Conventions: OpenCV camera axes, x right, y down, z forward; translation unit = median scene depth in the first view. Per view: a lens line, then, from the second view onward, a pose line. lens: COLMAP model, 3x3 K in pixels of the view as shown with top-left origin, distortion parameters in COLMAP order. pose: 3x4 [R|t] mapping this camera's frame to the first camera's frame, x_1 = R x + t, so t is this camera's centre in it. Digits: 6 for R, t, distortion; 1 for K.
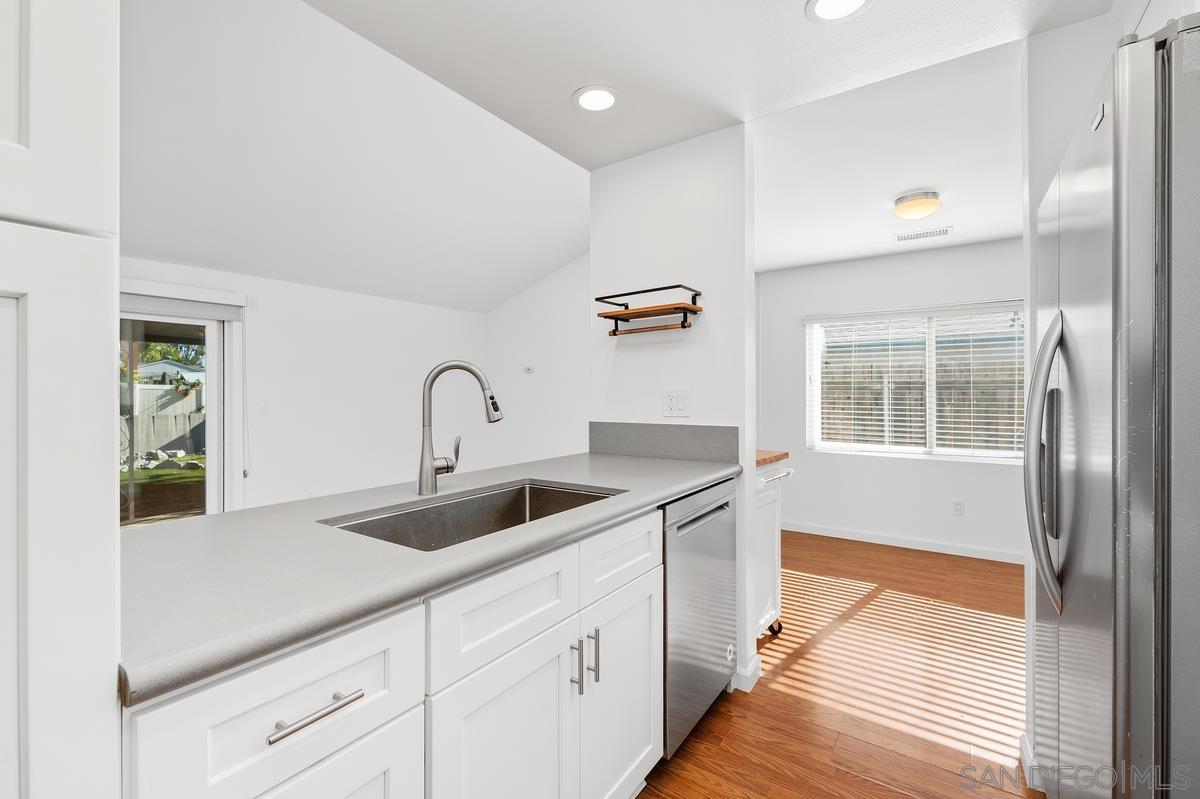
lens RADIAL K [[519.5, 0, 598.9], [0, 519.5, 392.3], [0, 0, 1]] dist [-0.000104, -0.000153]
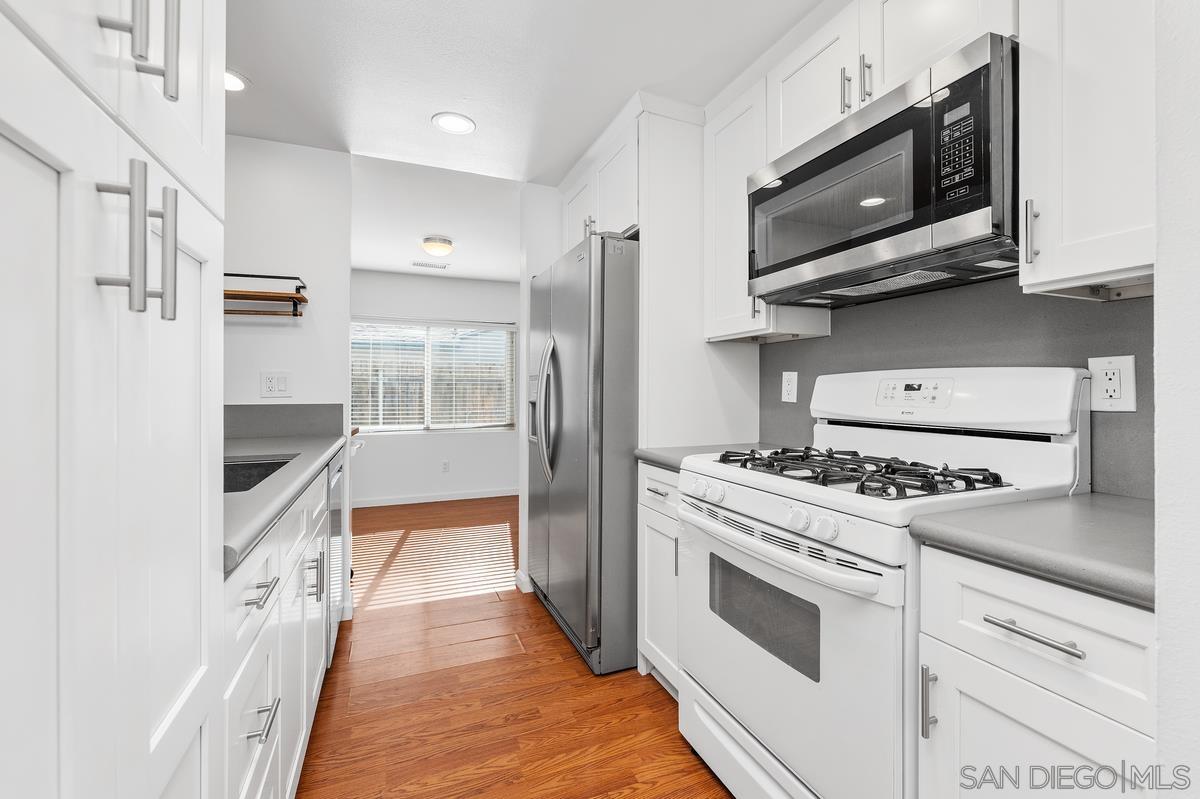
lens RADIAL K [[519.5, 0, 598.1], [0, 519.5, 394.9], [0, 0, 1]] dist [-0.000104, -0.000153]
pose [[0.535995, 0.004408, 0.844210, -0.321623], [-0.014805, 0.999882, 0.004178, 0.022979], [-0.844091, -0.014738, 0.535997, -0.105151]]
